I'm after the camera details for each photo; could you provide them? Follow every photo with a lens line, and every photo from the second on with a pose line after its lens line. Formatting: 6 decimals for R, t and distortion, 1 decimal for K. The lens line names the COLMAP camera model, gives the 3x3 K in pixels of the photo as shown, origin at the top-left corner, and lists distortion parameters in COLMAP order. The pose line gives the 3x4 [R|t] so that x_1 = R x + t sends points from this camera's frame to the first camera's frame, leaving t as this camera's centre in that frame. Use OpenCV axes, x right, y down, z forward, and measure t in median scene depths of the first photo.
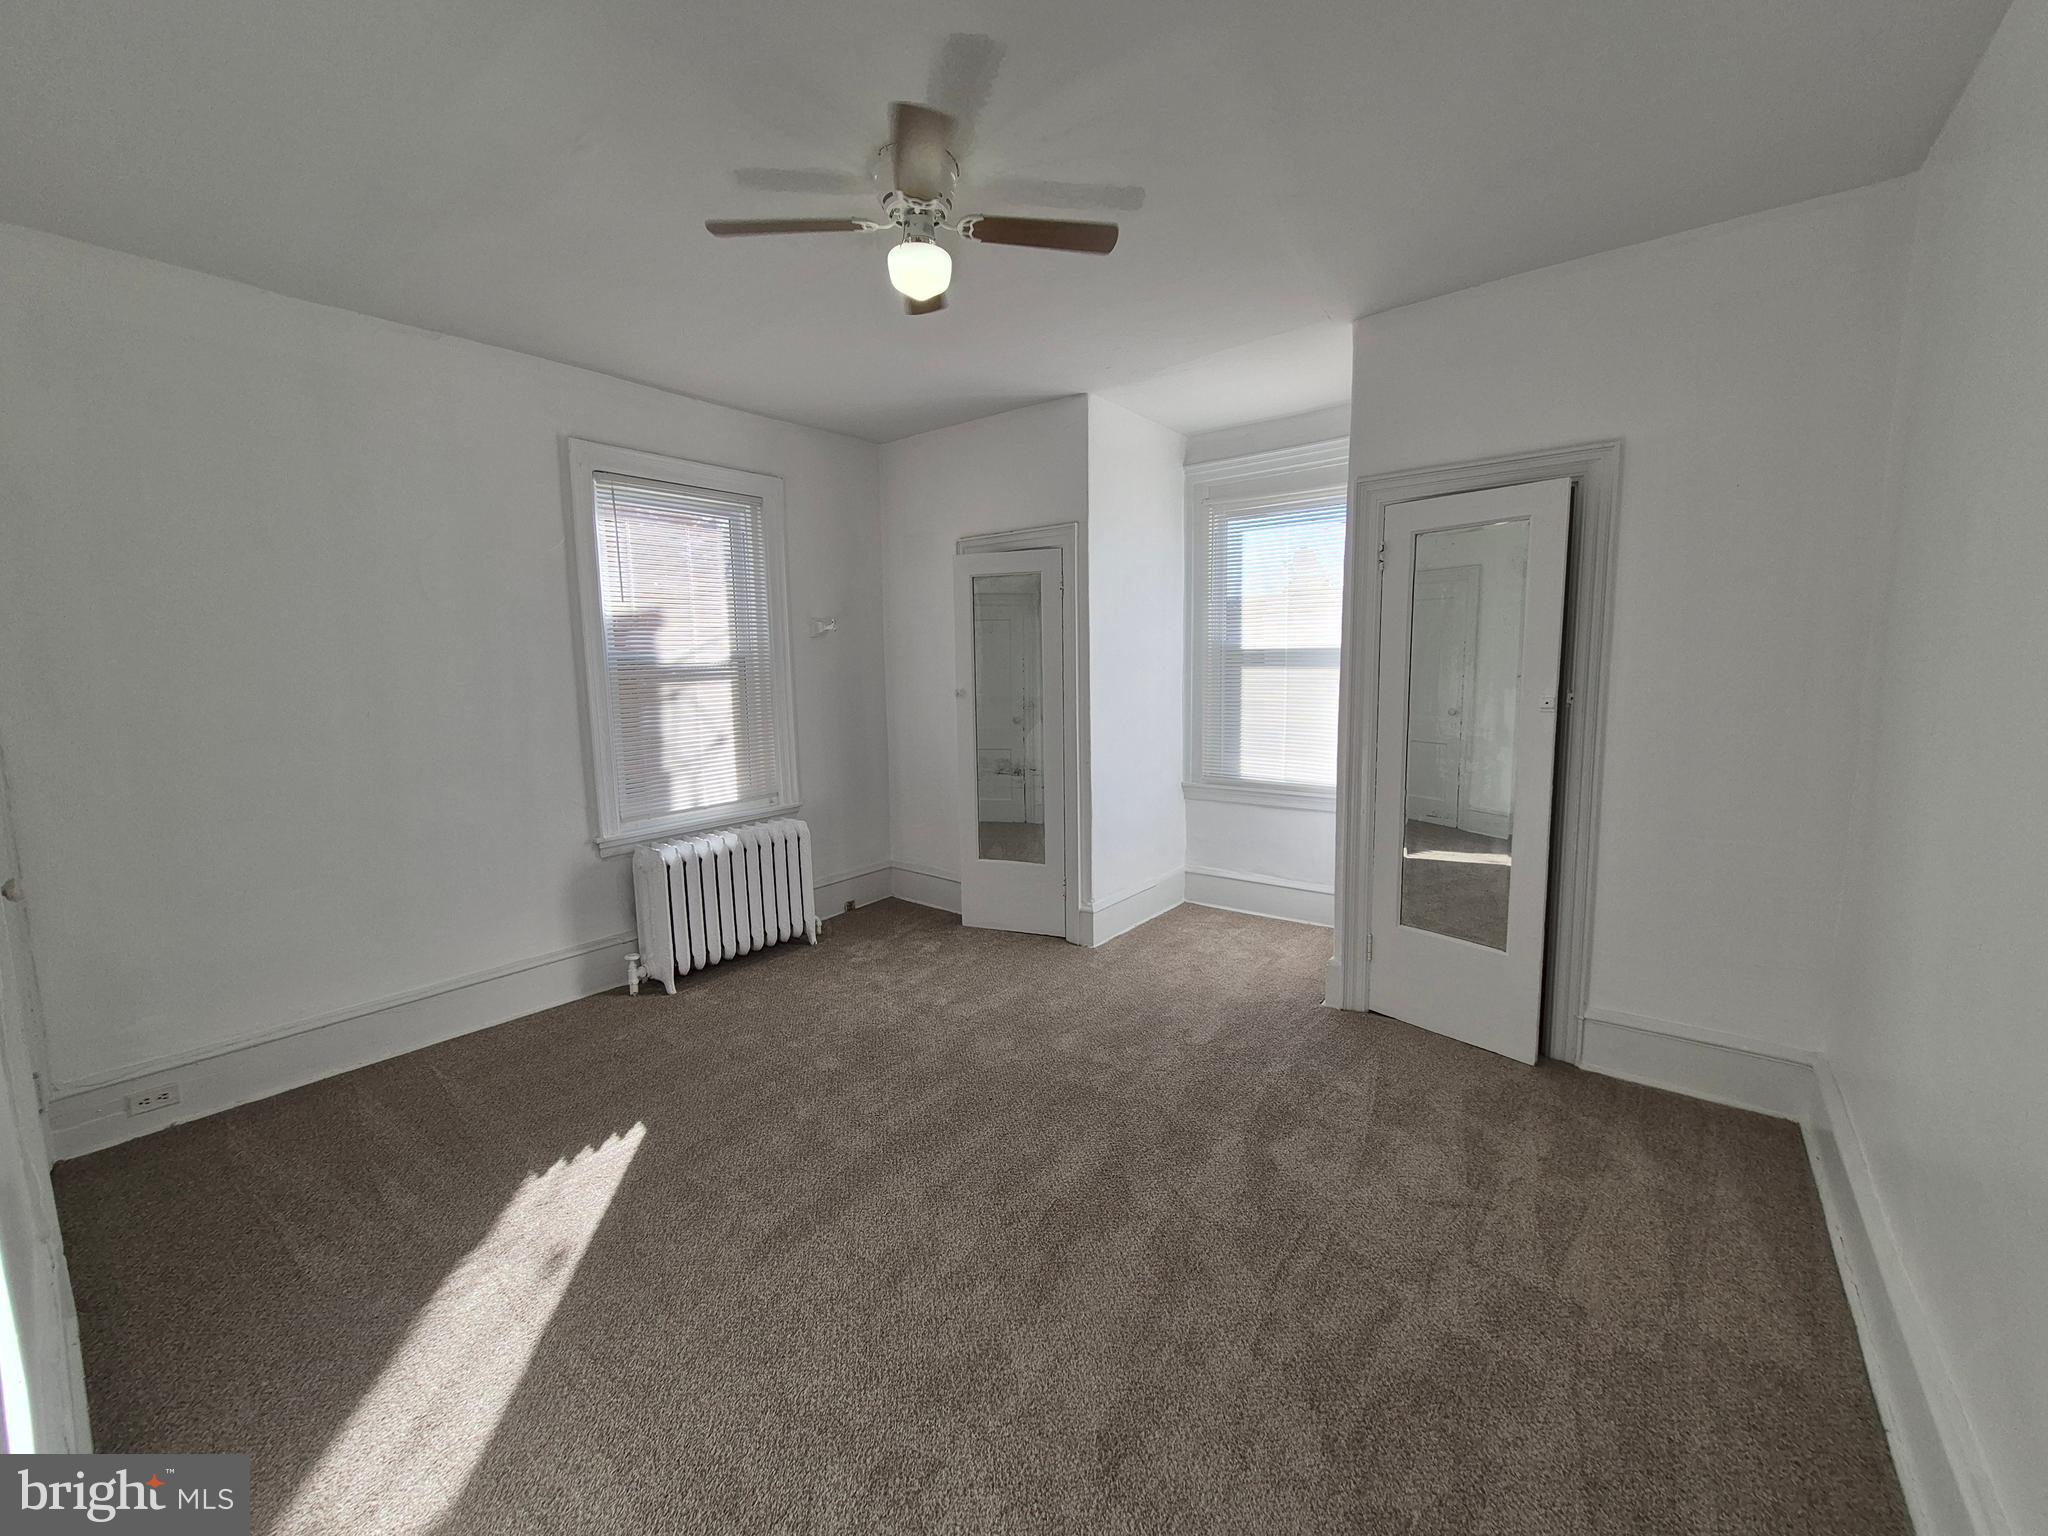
lens RADIAL K [[806.0, 0, 1031.3], [0, 806.0, 764.2], [0, 0, 1]] dist [0.005975, 0.000241]
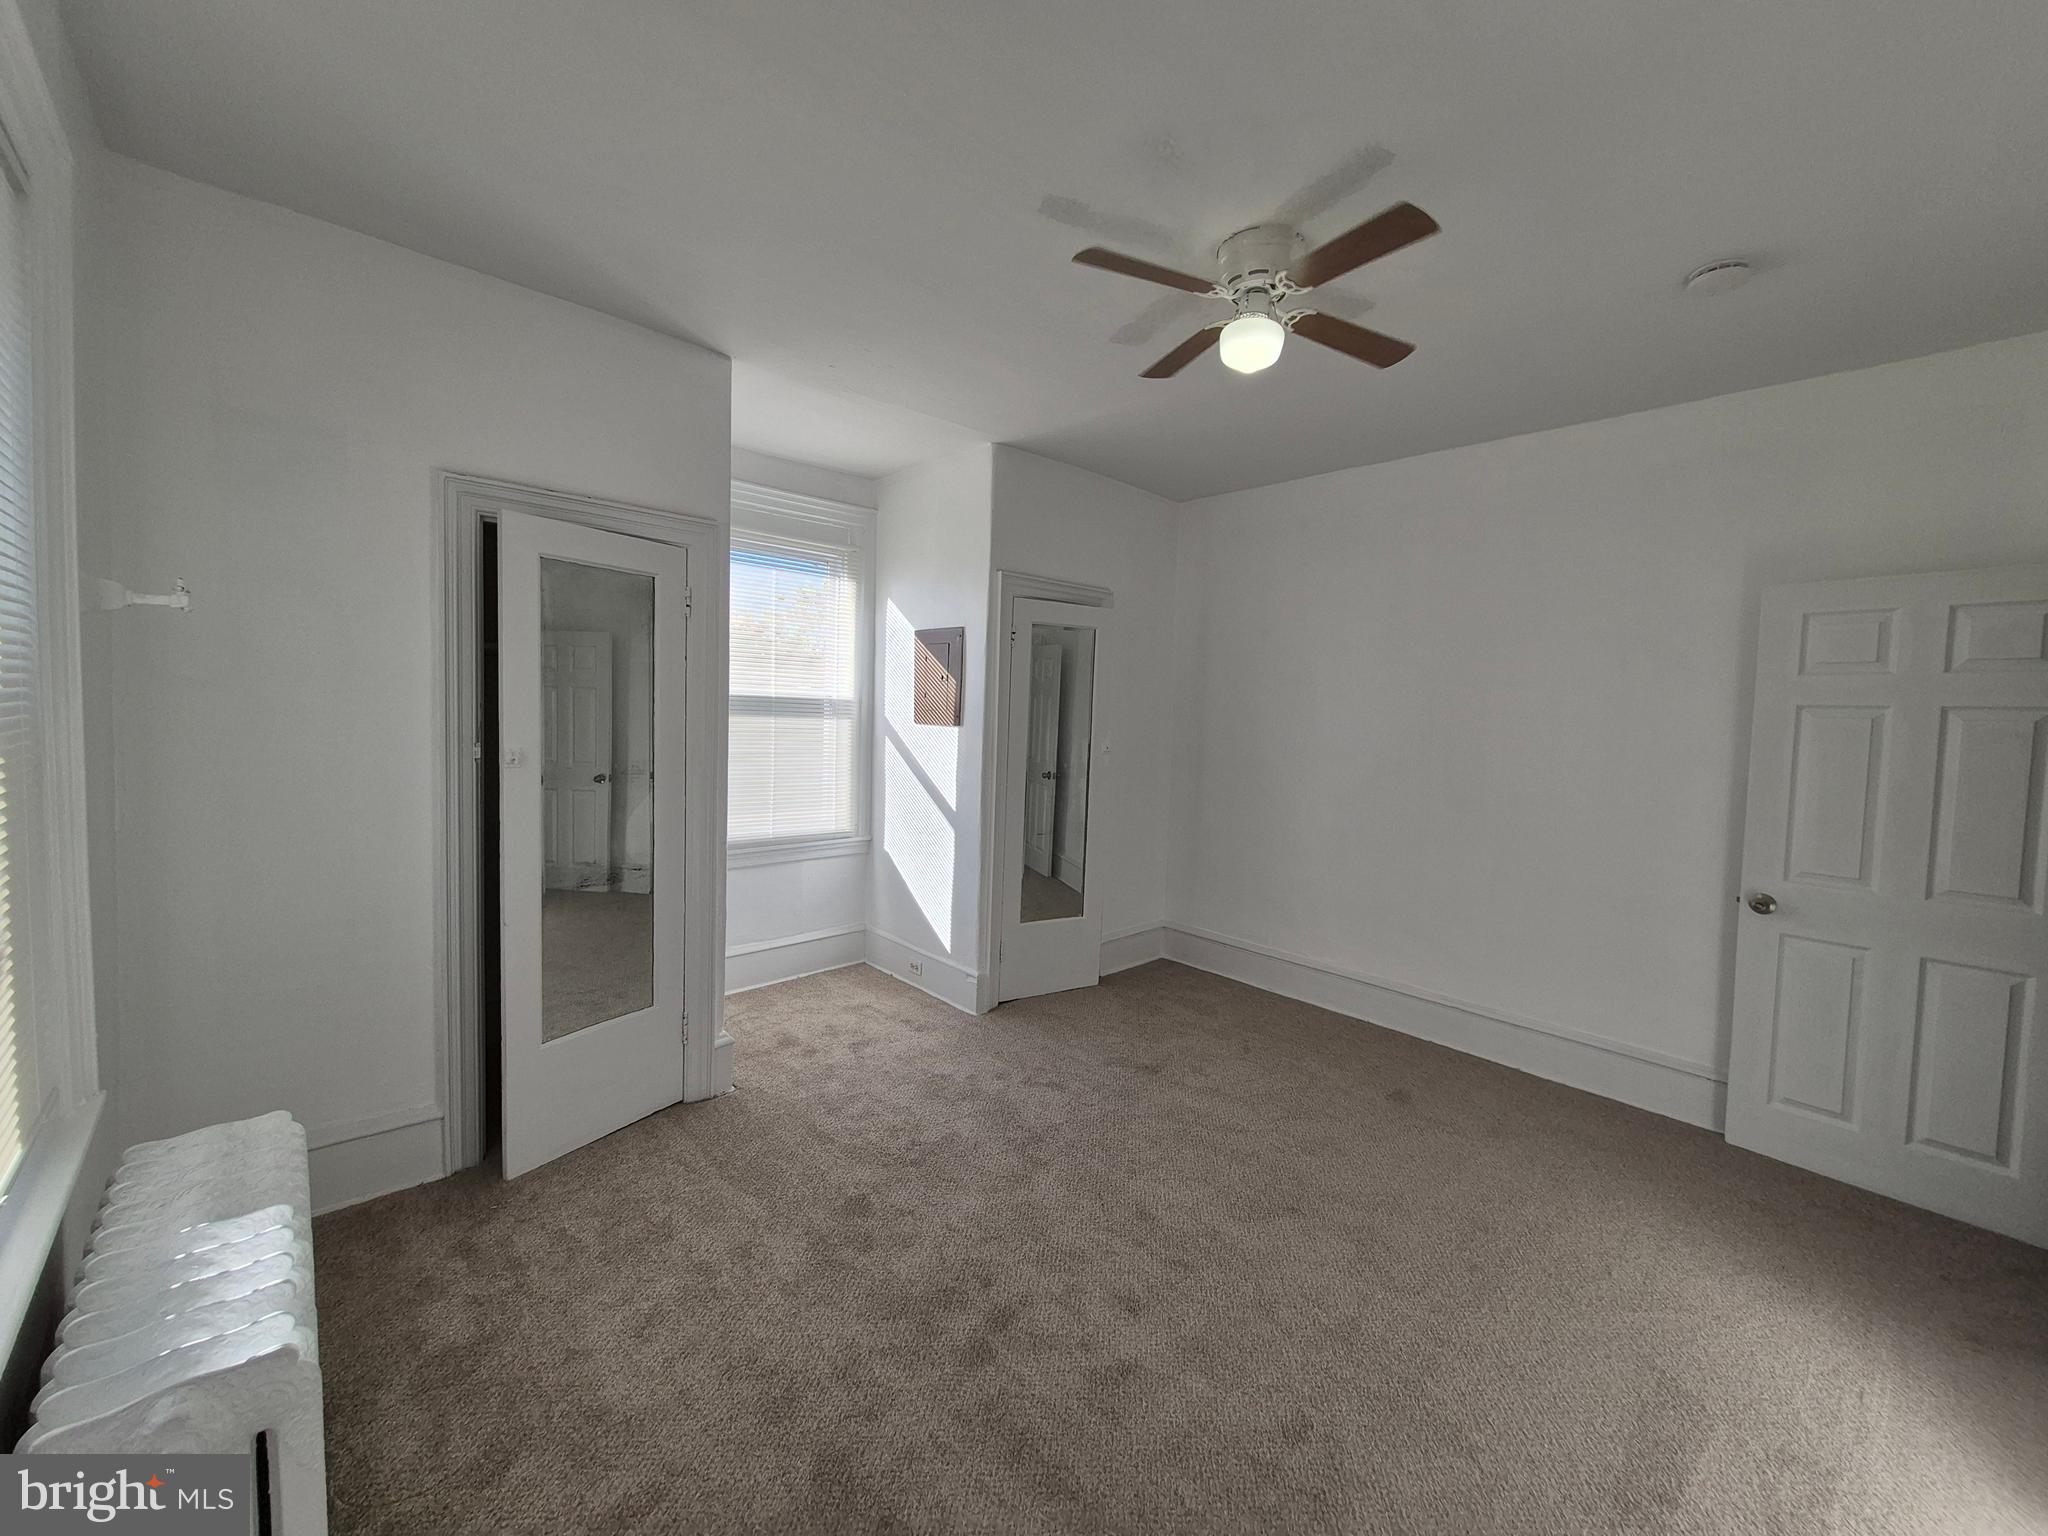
lens RADIAL K [[806.0, 0, 1031.5], [0, 806.0, 754.5], [0, 0, 1]] dist [0.005975, 0.000241]
pose [[0.148656, -0.035251, 0.988260, -0.621723], [0.089823, 0.995715, 0.022005, -0.072848], [-0.984801, 0.085497, 0.151186, 0.601383]]
